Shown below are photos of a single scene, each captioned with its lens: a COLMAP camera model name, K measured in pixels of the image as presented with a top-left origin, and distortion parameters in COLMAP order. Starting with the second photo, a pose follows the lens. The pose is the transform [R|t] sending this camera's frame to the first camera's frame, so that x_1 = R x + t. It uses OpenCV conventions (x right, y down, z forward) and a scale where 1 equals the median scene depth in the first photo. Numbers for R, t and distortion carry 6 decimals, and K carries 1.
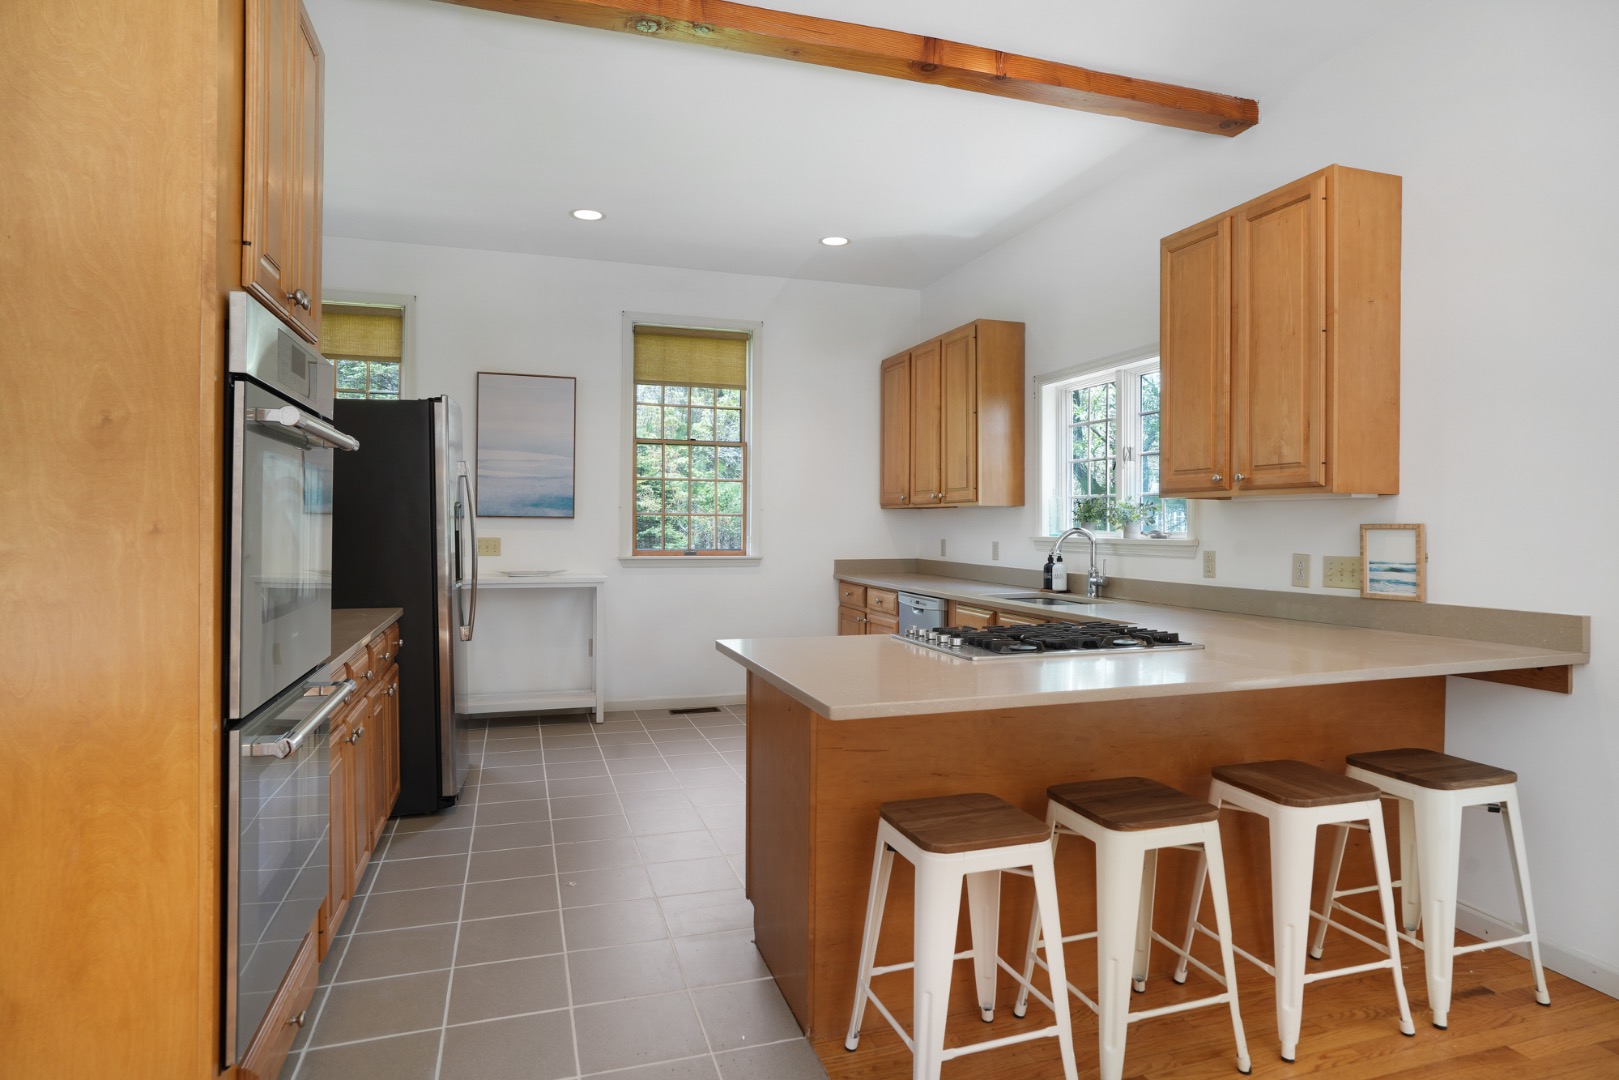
lens RADIAL K [[889.7, 0, 799.0], [0, 889.7, 533.6], [0, 0, 1]] dist [-0.025788, 0.008812]
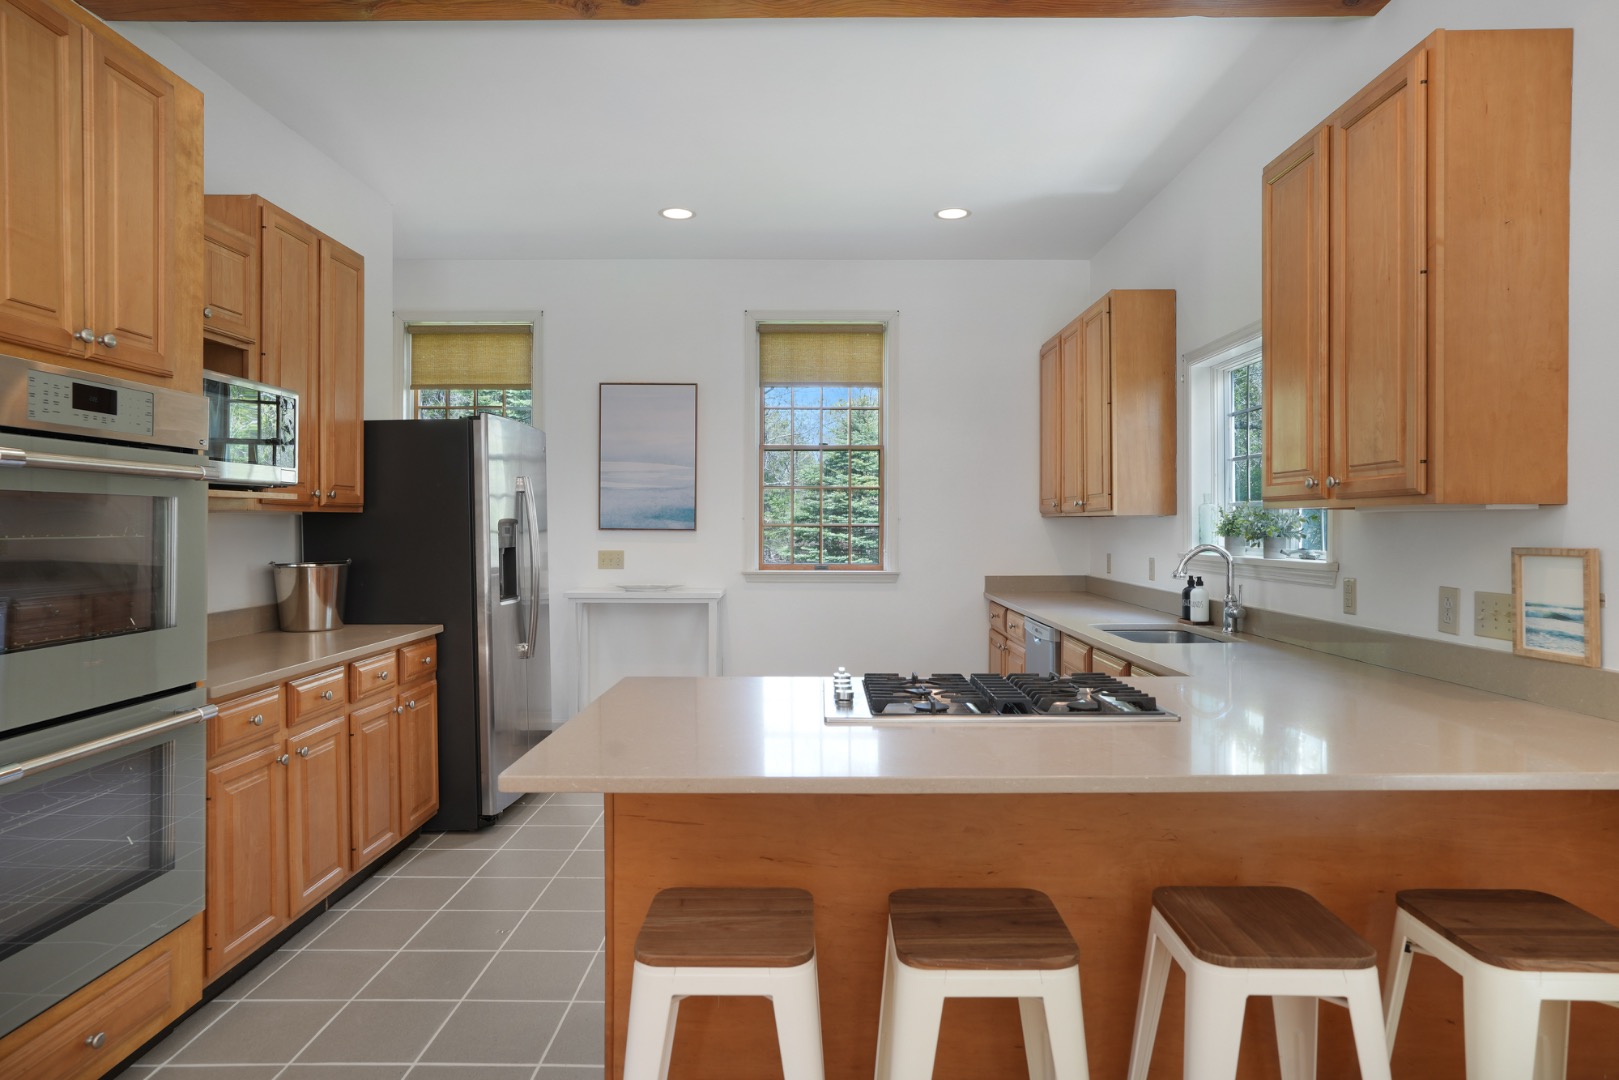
lens RADIAL K [[942.1, 0, 814.4], [0, 942.1, 532.6], [0, 0, 1]] dist [-0.015791, 0.014598]
pose [[0.950939, -0.001778, -0.309374, 0.225888], [0.000511, 0.999991, -0.004177, -0.012877], [0.309379, 0.003814, 0.950931, 0.089372]]
